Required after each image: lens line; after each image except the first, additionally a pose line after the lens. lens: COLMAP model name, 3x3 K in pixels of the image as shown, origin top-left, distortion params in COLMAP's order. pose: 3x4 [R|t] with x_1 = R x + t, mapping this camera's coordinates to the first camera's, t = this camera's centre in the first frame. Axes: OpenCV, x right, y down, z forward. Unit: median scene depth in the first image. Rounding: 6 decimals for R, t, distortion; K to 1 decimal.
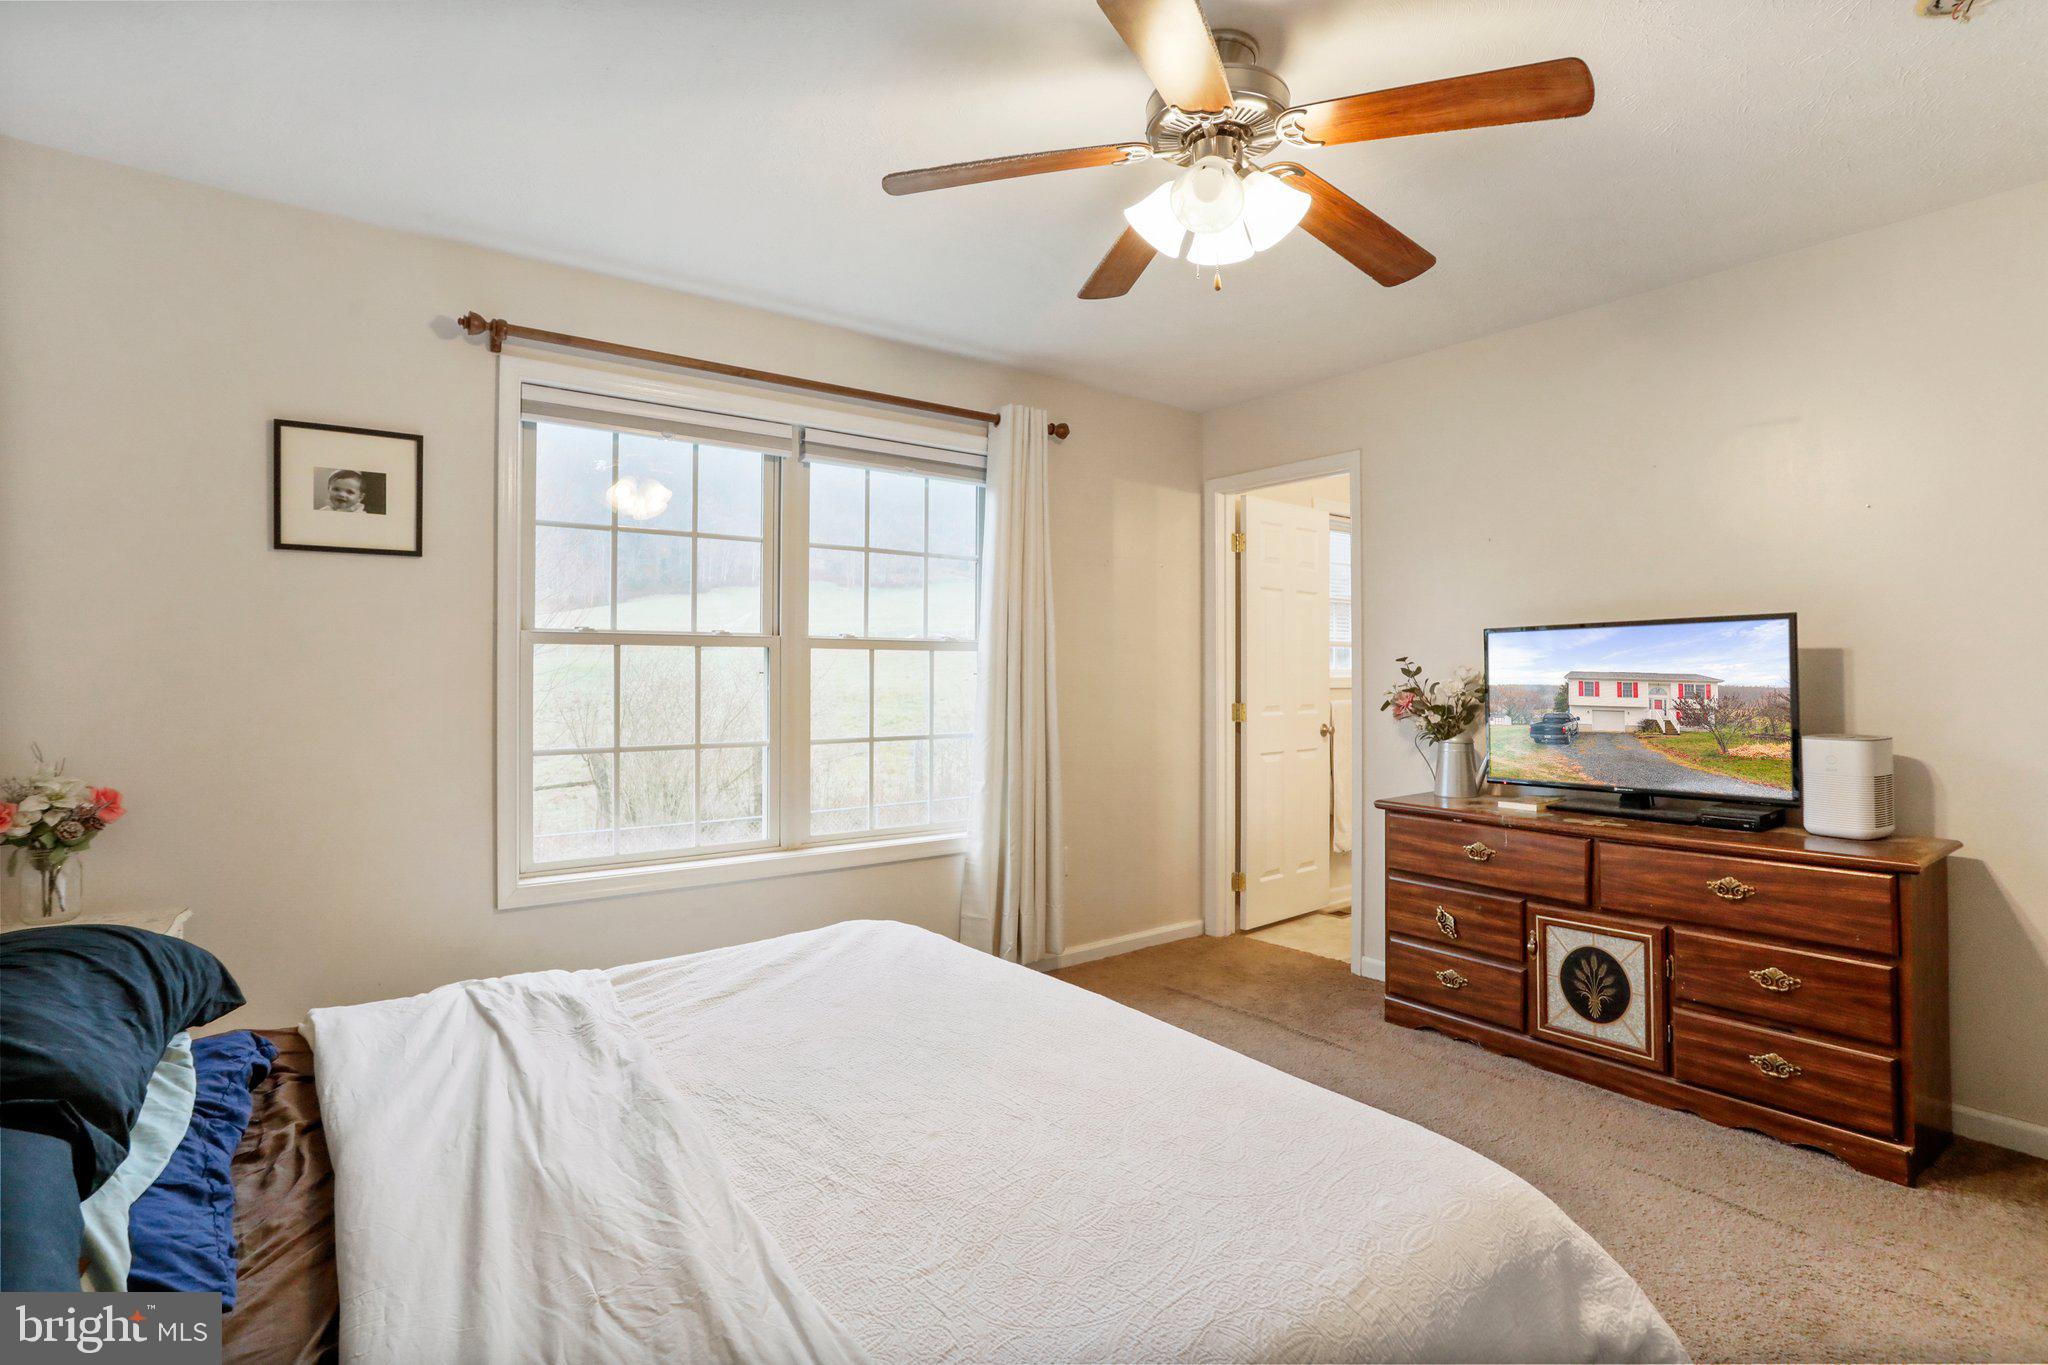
lens RADIAL K [[951.7, 0, 984.3], [0, 951.7, 680.7], [0, 0, 1]] dist [0.001444, 0.000572]
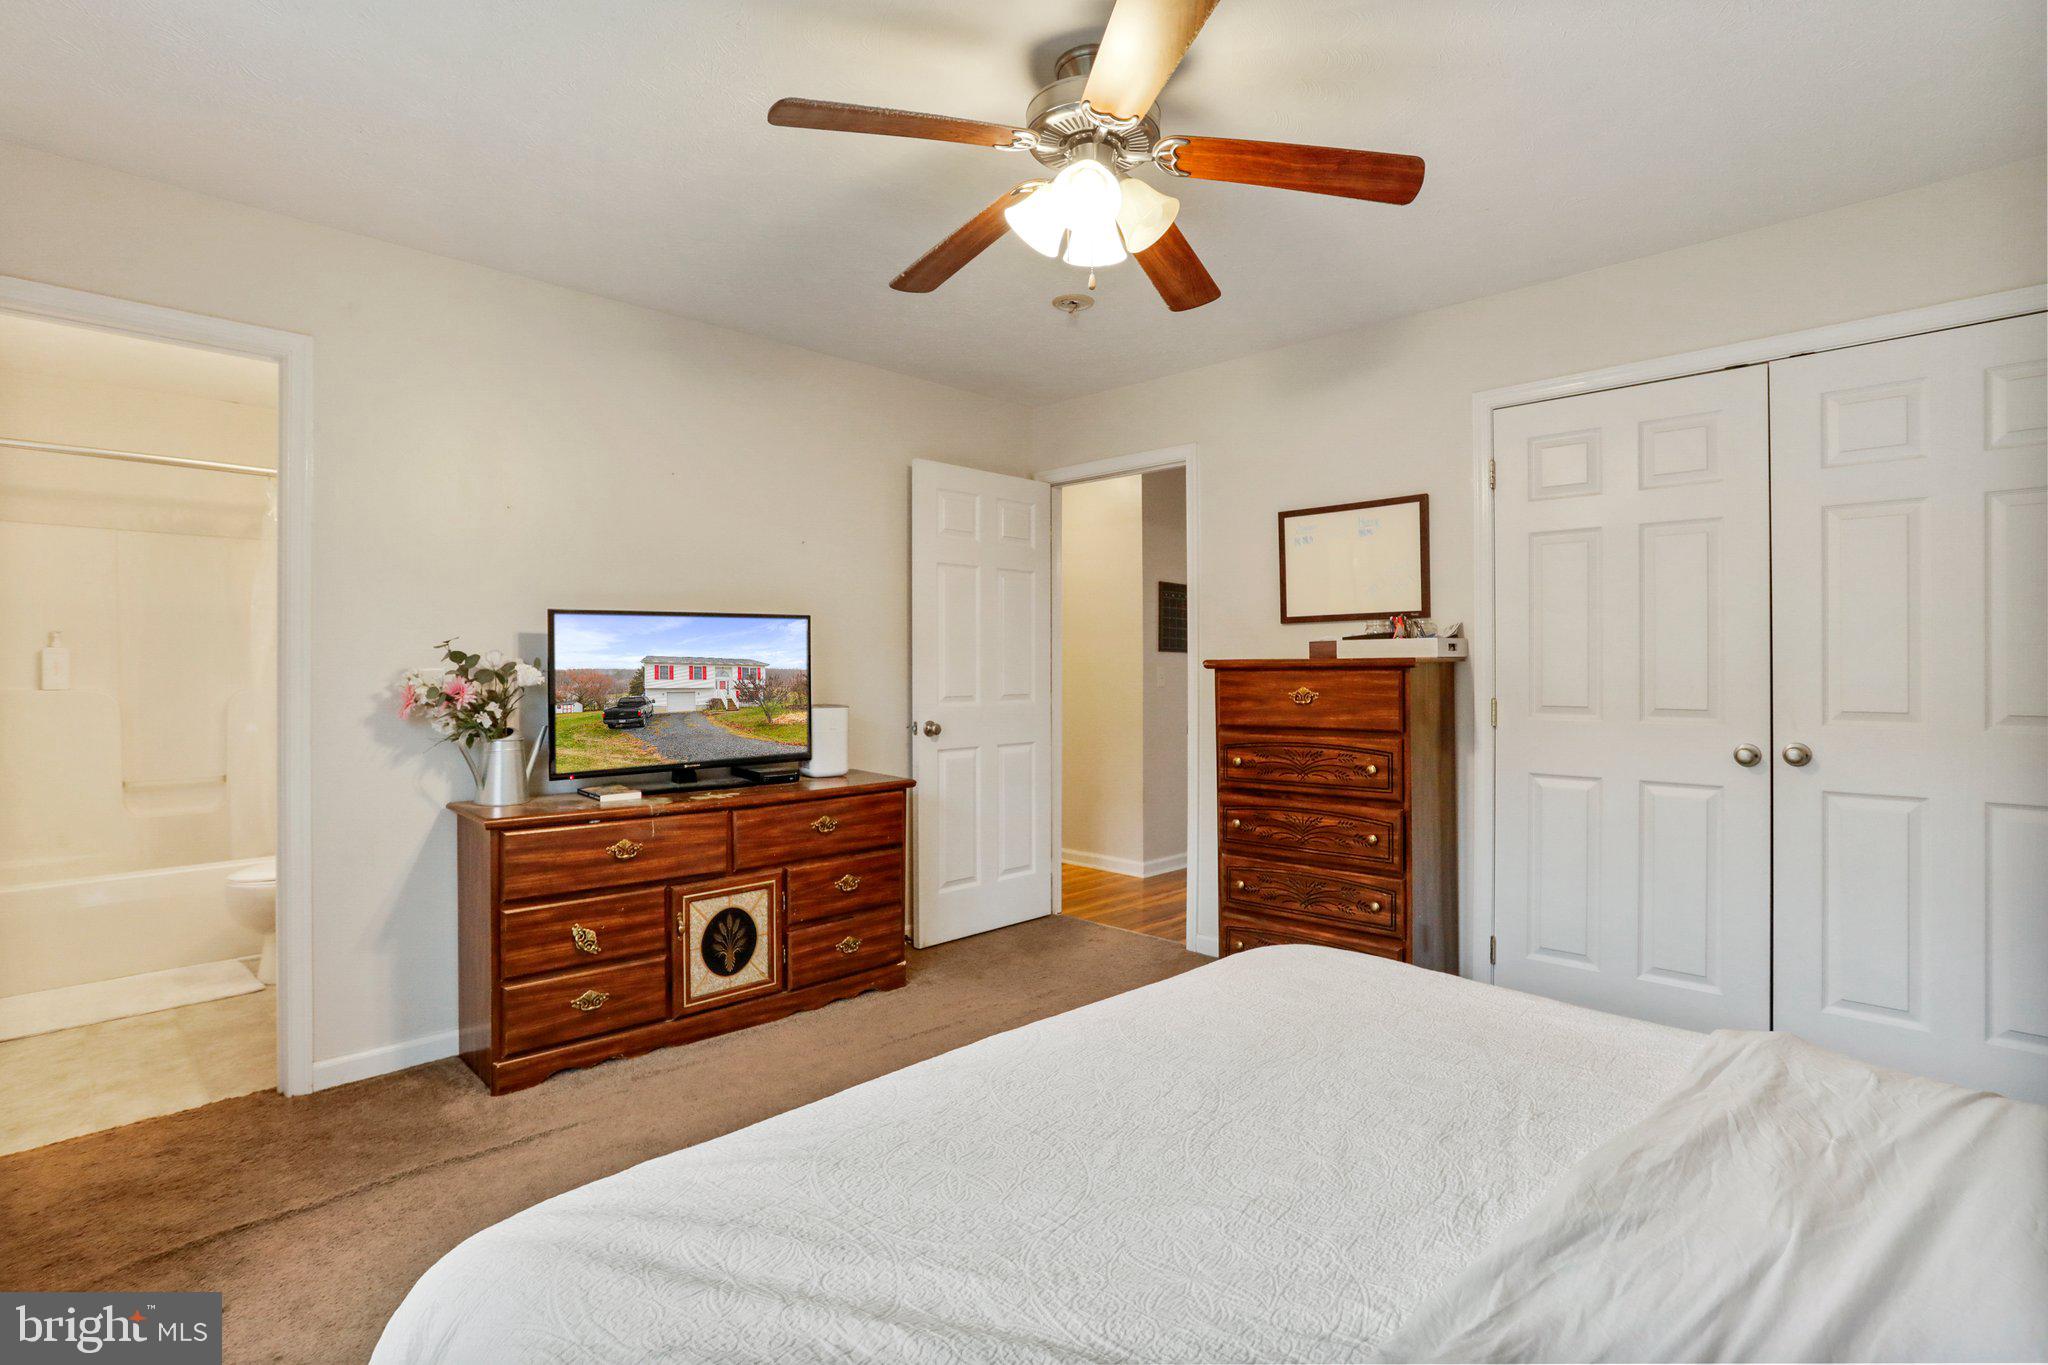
lens RADIAL K [[1053.5, 0, 1024.4], [0, 1053.5, 642.4], [0, 0, 1]] dist [-0.052221, 0.033023]
pose [[-0.152163, 0.010017, 0.988305, -0.591060], [-0.003713, 0.999936, -0.010706, -0.014175], [-0.988349, -0.005298, -0.152116, 0.824936]]
